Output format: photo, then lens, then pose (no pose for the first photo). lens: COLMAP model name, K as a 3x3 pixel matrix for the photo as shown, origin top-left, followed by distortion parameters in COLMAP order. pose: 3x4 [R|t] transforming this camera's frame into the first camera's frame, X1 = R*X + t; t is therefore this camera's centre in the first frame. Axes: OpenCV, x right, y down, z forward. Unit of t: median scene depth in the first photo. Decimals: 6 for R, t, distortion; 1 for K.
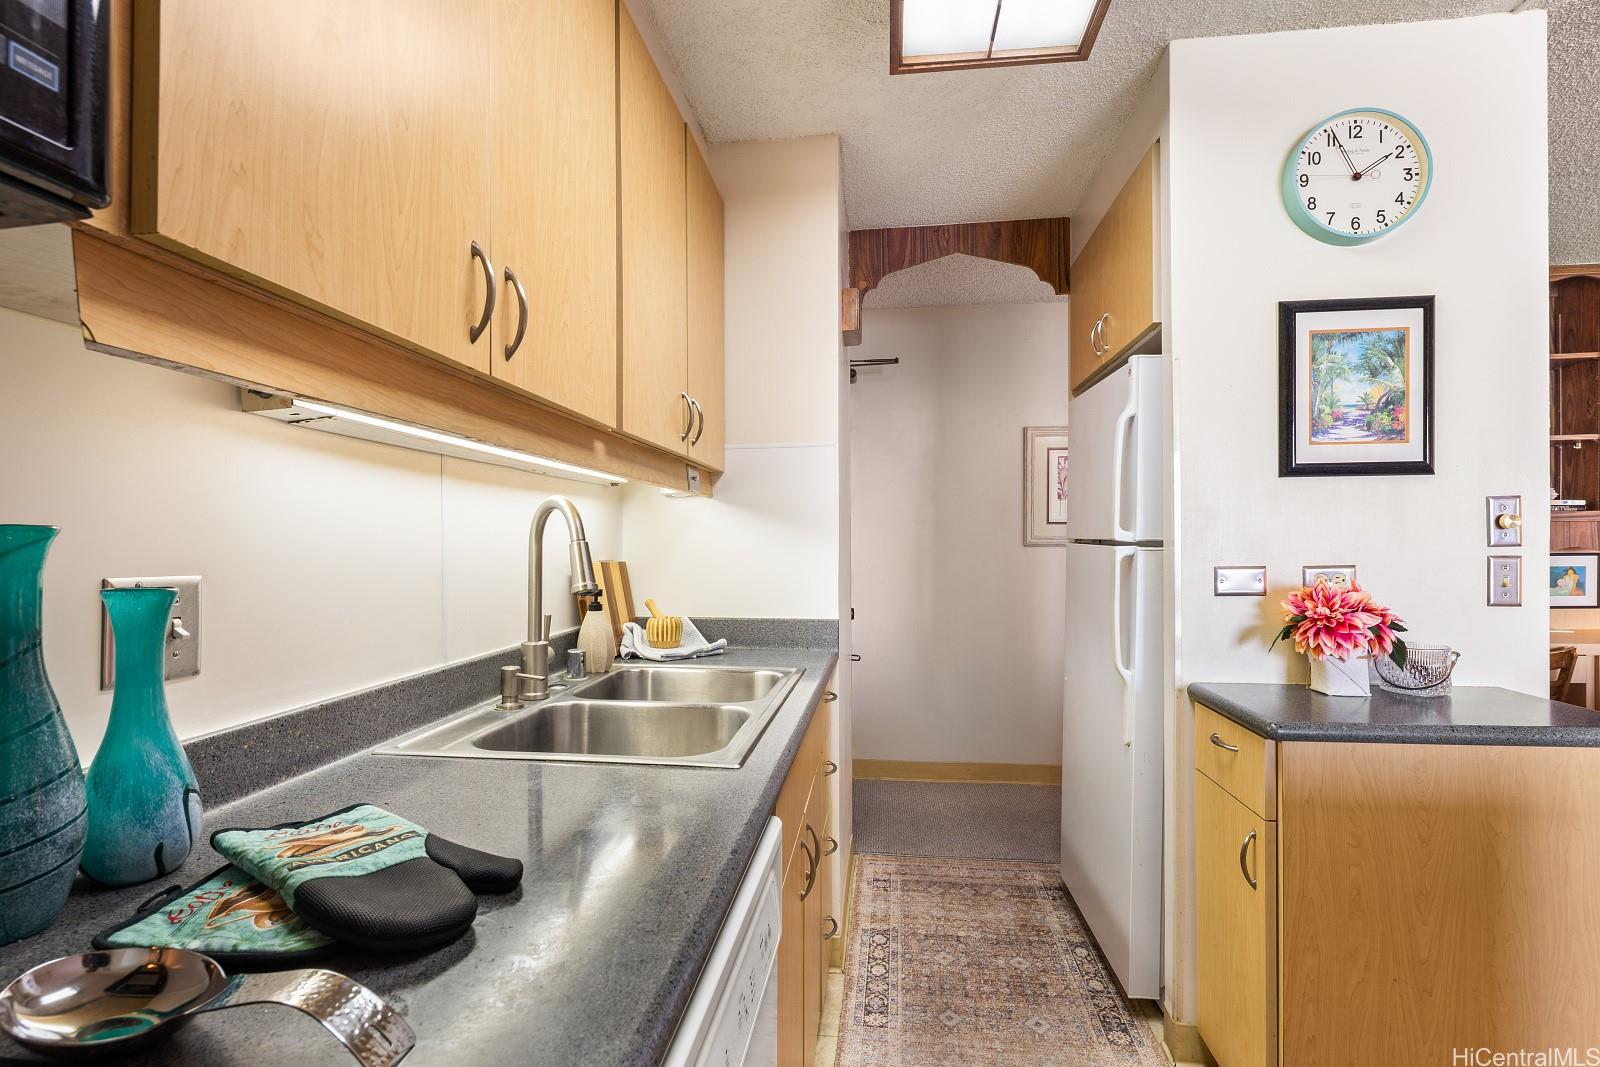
lens RADIAL K [[781.8, 0, 800.1], [0, 781.8, 541.7], [0, 0, 1]] dist [-0.000540, -0.000454]
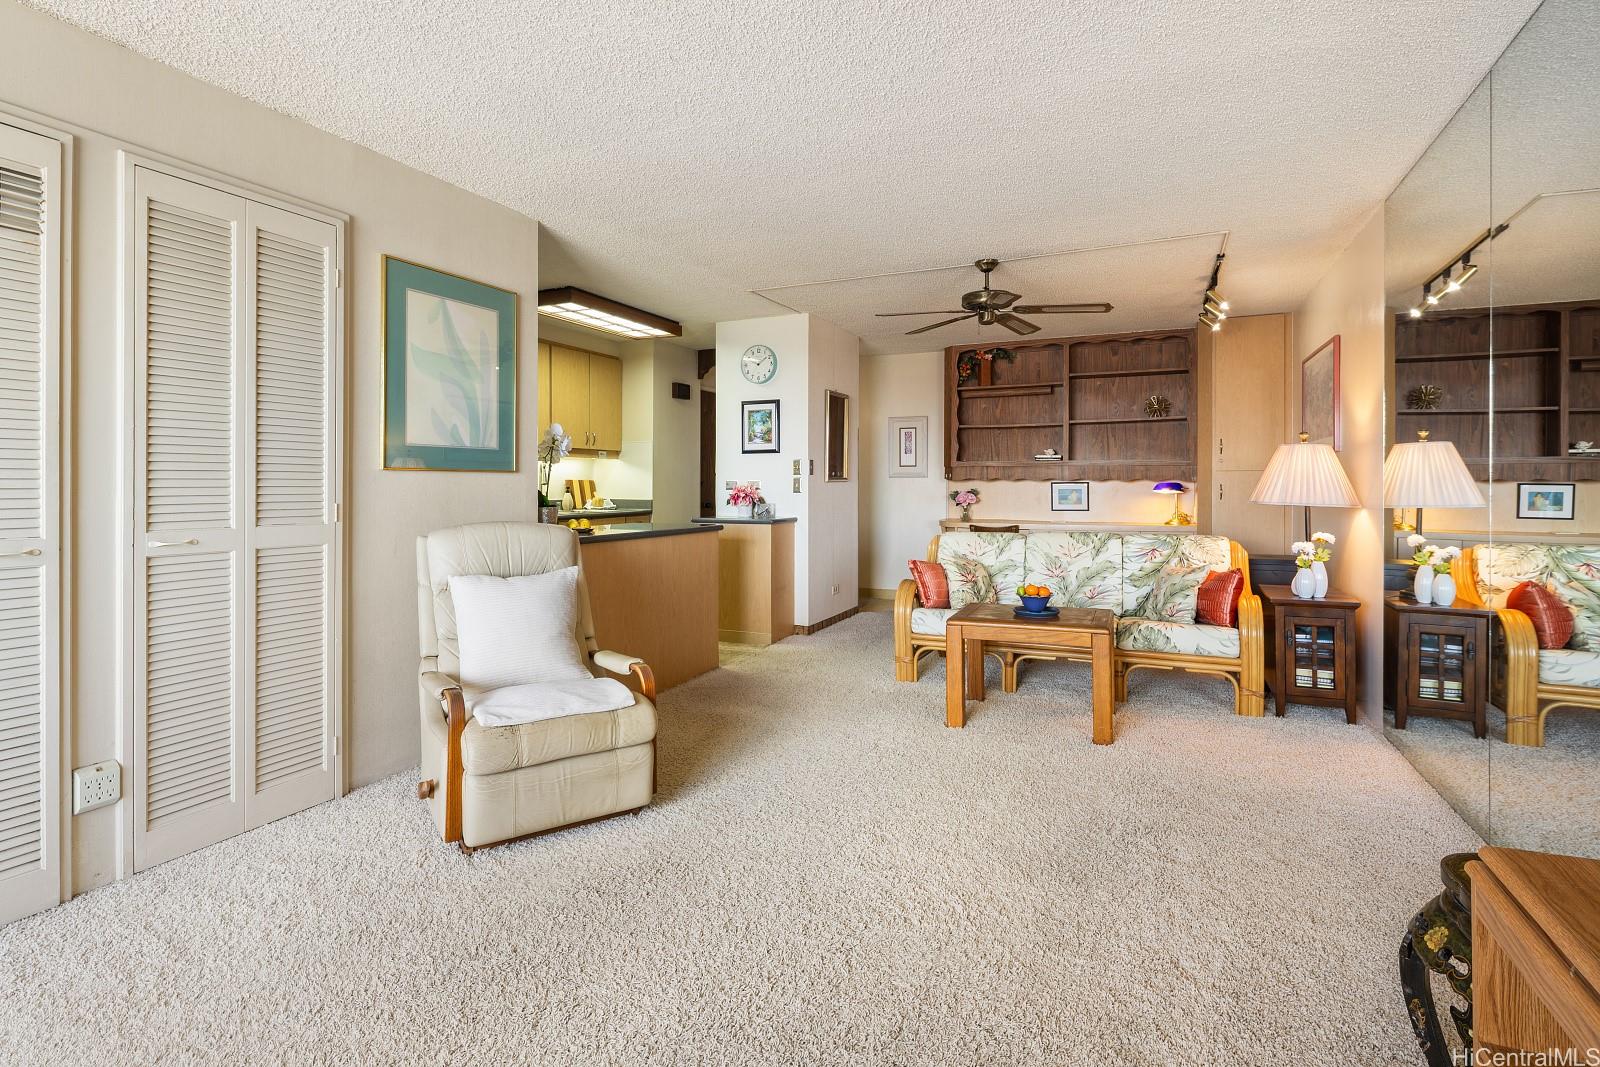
lens RADIAL K [[778.8, 0, 797.5], [0, 778.8, 472.5], [0, 0, 1]] dist [-0.000088, -0.000590]
pose [[0.950178, 0.000329, -0.311709, 1.911492], [-0.004976, 0.999888, -0.014110, 0.043067], [0.311669, 0.014958, 0.950073, -2.117266]]
